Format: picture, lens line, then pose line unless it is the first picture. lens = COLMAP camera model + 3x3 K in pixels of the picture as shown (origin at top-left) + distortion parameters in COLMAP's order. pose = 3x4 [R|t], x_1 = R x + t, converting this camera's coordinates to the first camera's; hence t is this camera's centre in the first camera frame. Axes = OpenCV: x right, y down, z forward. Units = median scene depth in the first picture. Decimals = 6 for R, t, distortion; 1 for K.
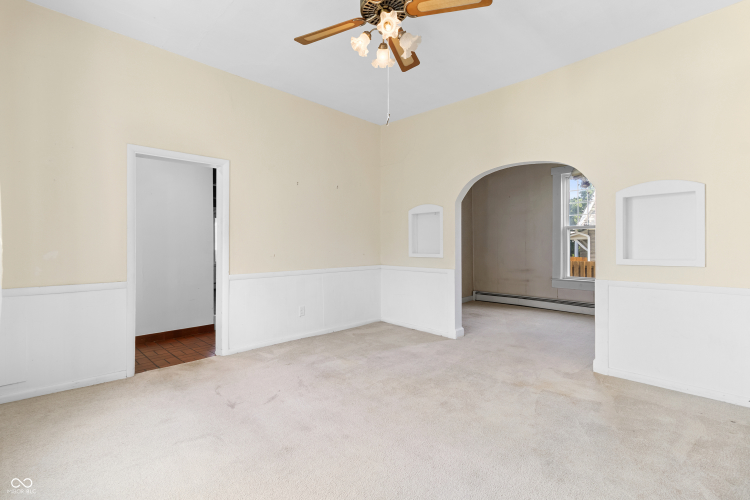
lens RADIAL K [[348.5, 0, 369.7], [0, 348.5, 246.2], [0, 0, 1]] dist [0.001354, 0.001573]
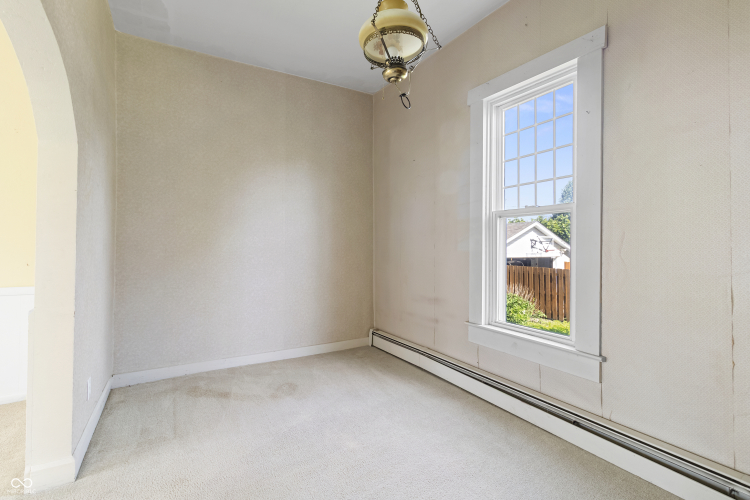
lens RADIAL K [[348.5, 0, 376.8], [0, 348.5, 246.2], [0, 0, 1]] dist [0.001354, 0.001573]
pose [[0.977862, 0.008341, -0.209087, 0.619331], [-0.008612, 0.999963, -0.000386, -0.012397], [0.209076, 0.002178, 0.977897, 0.633394]]
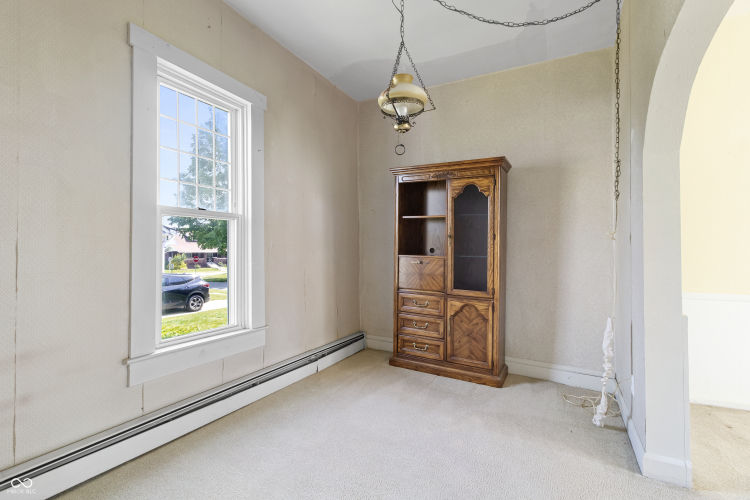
lens RADIAL K [[348.5, 0, 374.3], [0, 348.5, 247.0], [0, 0, 1]] dist [0.001354, 0.001573]
pose [[-0.306447, 0.011356, 0.951820, 0.175438], [-0.001888, 0.999920, -0.012537, -0.011347], [-0.951886, -0.005639, -0.306401, 1.095743]]
